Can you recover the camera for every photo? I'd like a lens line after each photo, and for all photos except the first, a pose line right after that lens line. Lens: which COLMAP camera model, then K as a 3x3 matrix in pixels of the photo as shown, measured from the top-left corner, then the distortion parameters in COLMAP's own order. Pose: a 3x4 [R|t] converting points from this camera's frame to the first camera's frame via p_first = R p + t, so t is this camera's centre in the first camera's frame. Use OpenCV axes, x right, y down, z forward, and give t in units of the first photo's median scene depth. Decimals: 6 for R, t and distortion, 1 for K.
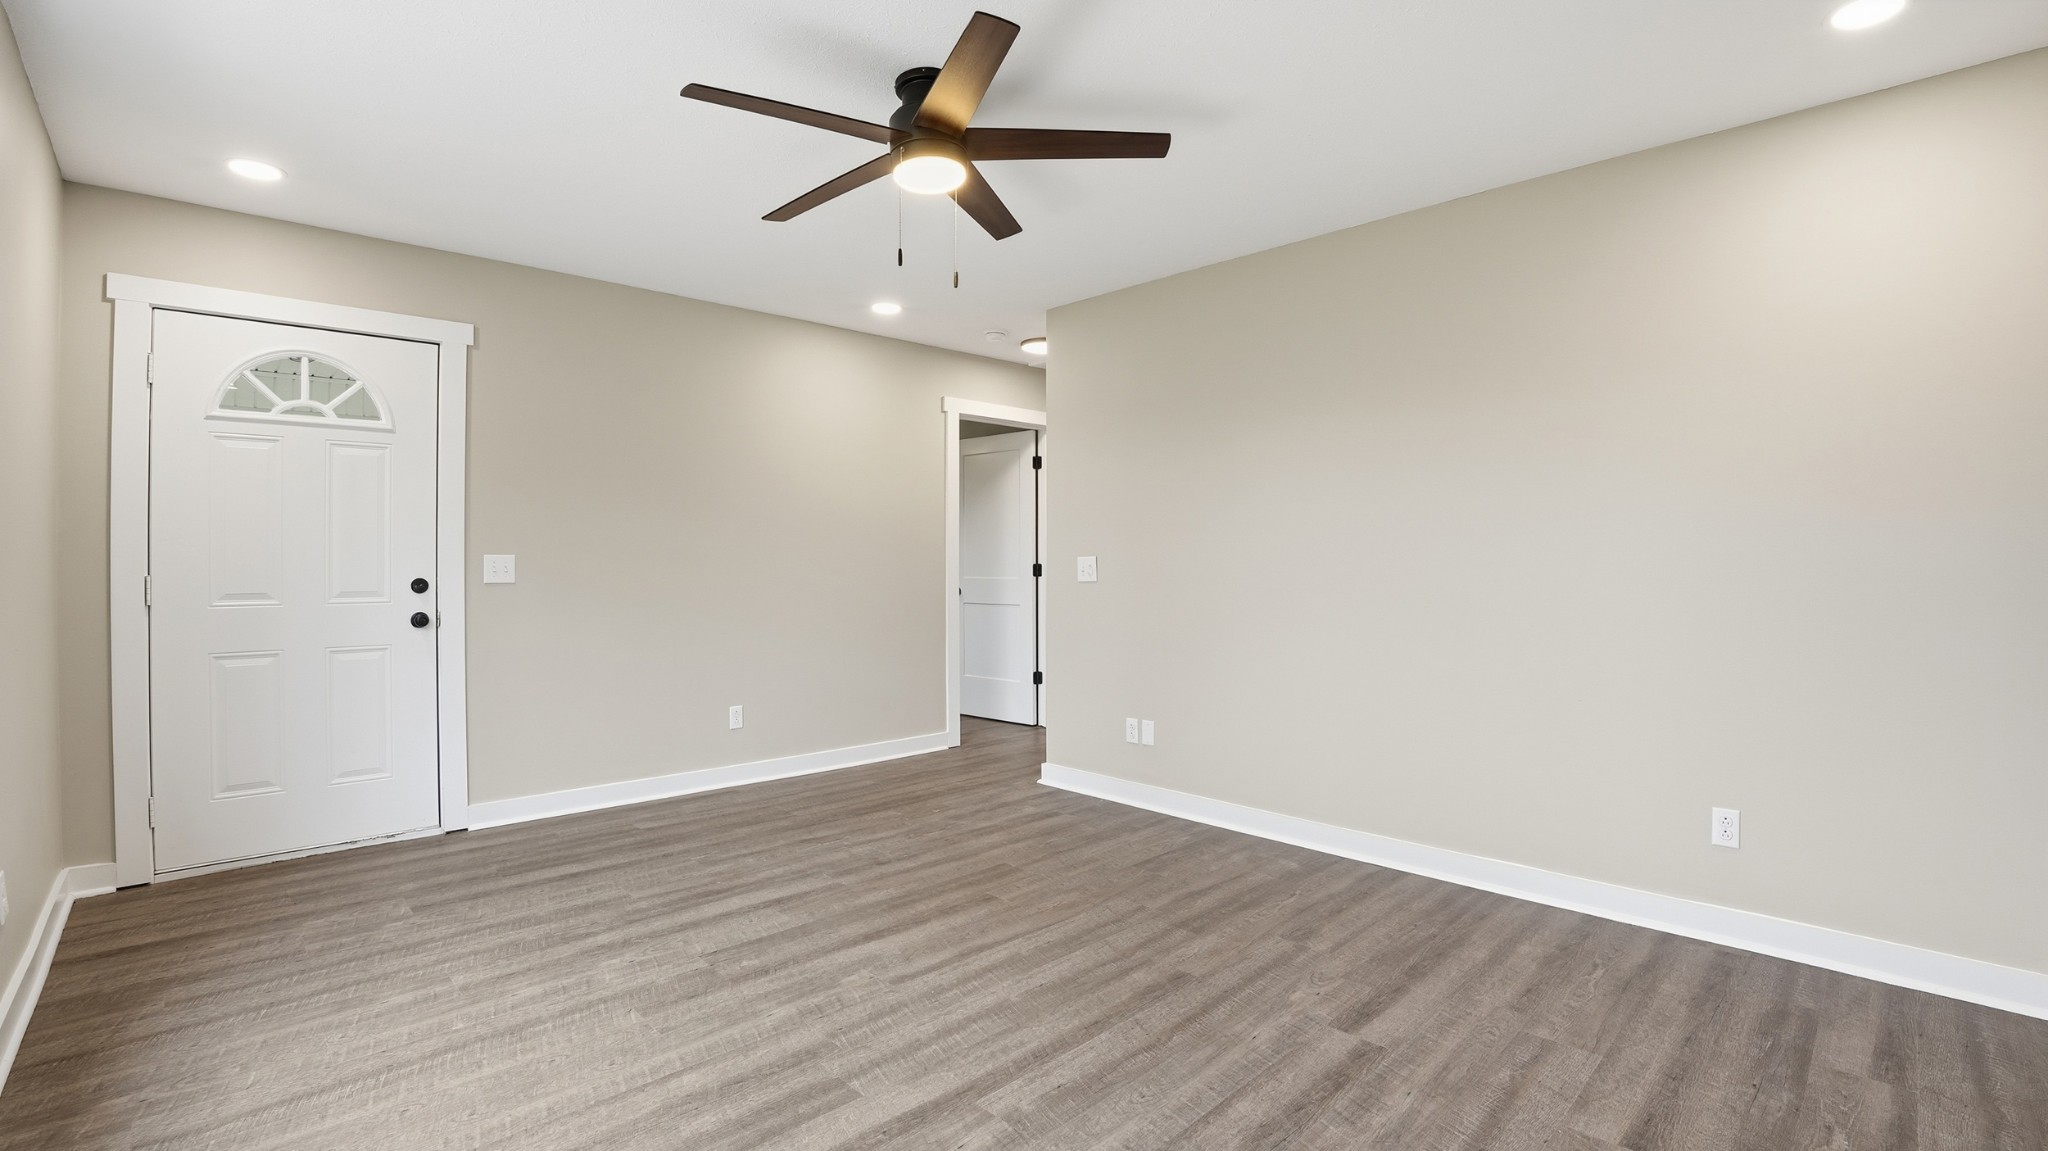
lens RADIAL K [[906.7, 0, 1029.4], [0, 906.7, 562.7], [0, 0, 1]] dist [-0.065489, 0.013932]
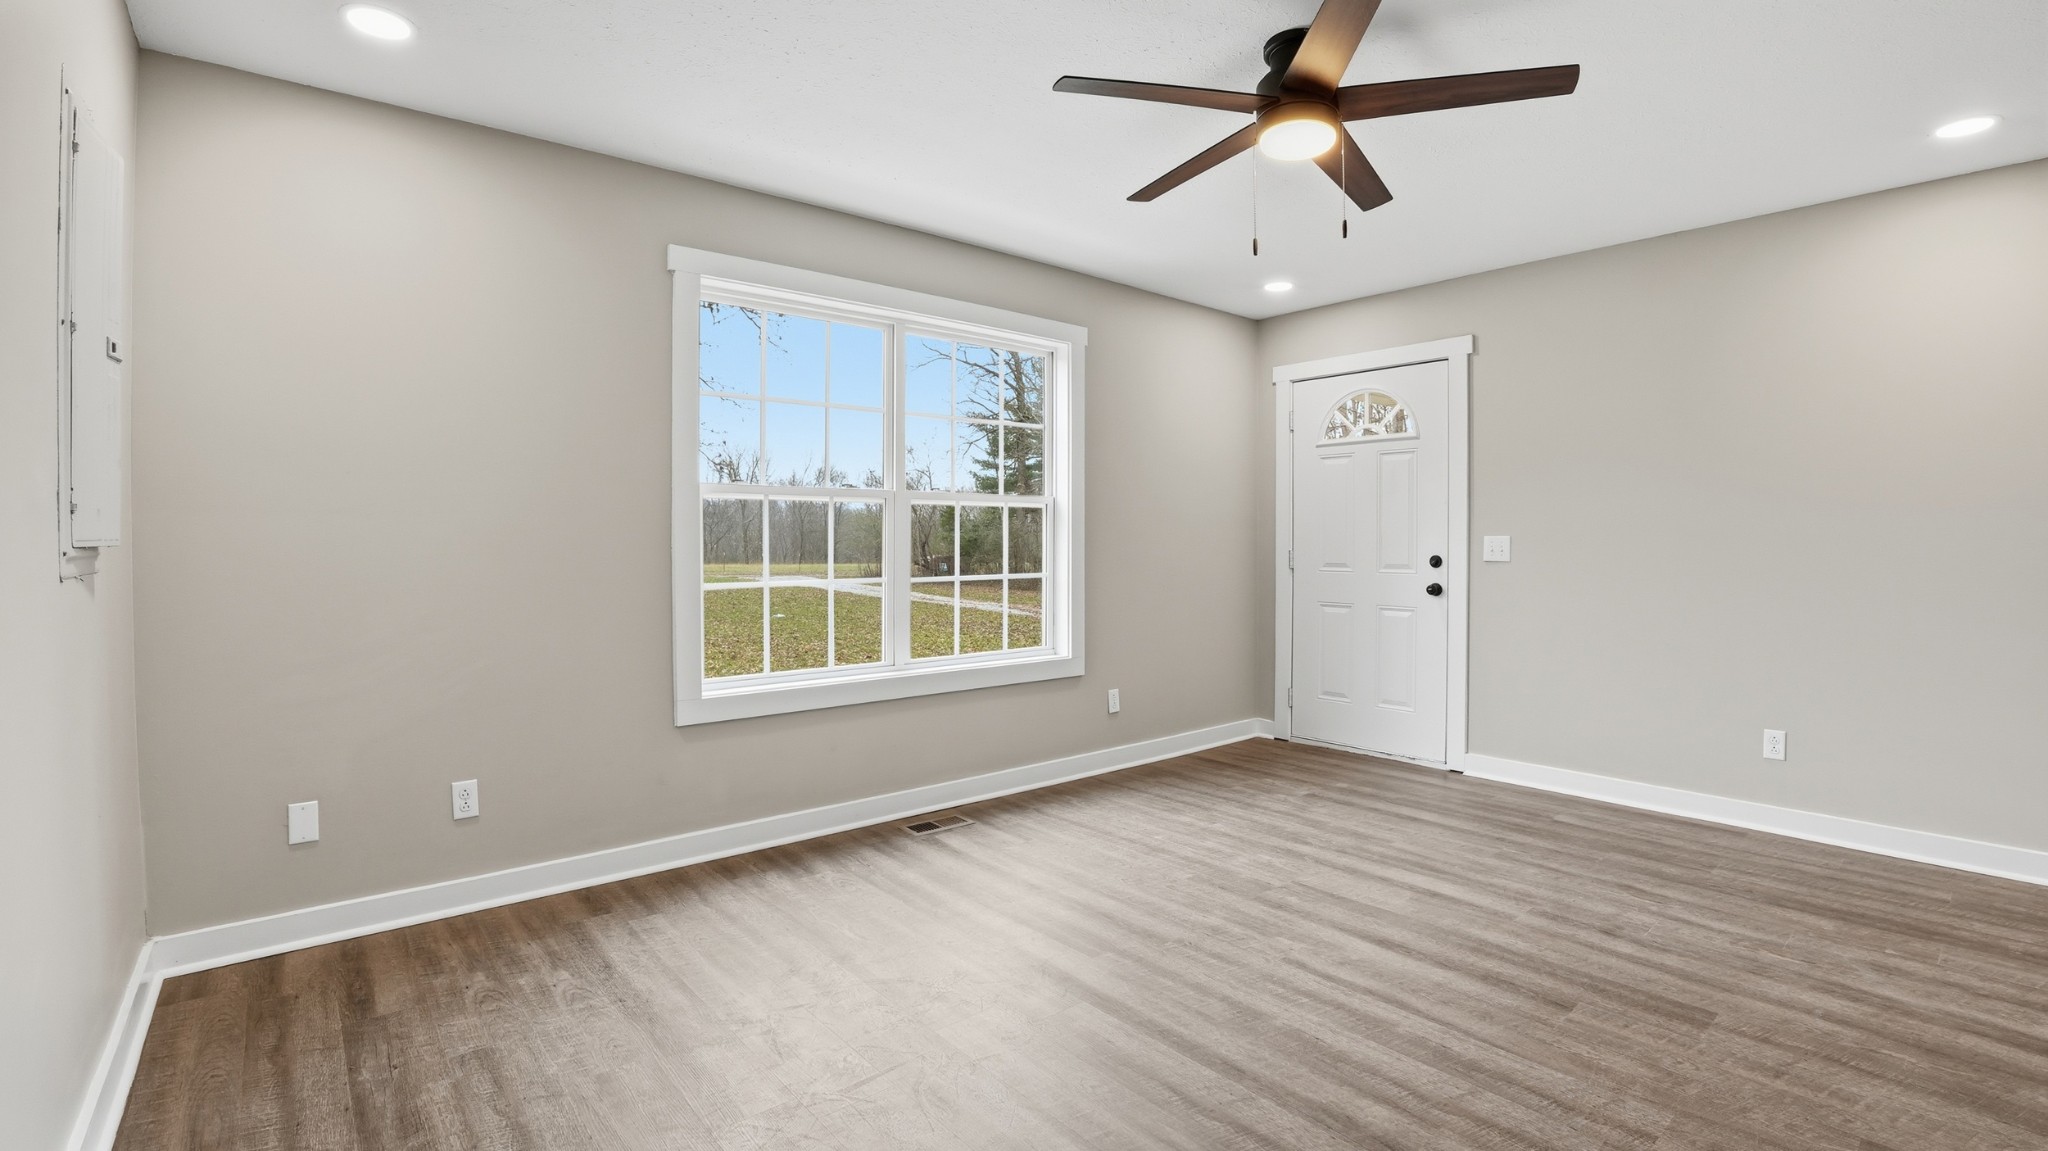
lens RADIAL K [[906.7, 0, 1029.4], [0, 906.7, 562.7], [0, 0, 1]] dist [-0.065489, 0.013932]
pose [[-0.066408, 0.023699, -0.997511, 0.722084], [-0.001991, 0.999713, 0.023884, -0.000685], [0.997791, 0.003572, -0.066341, 0.652679]]
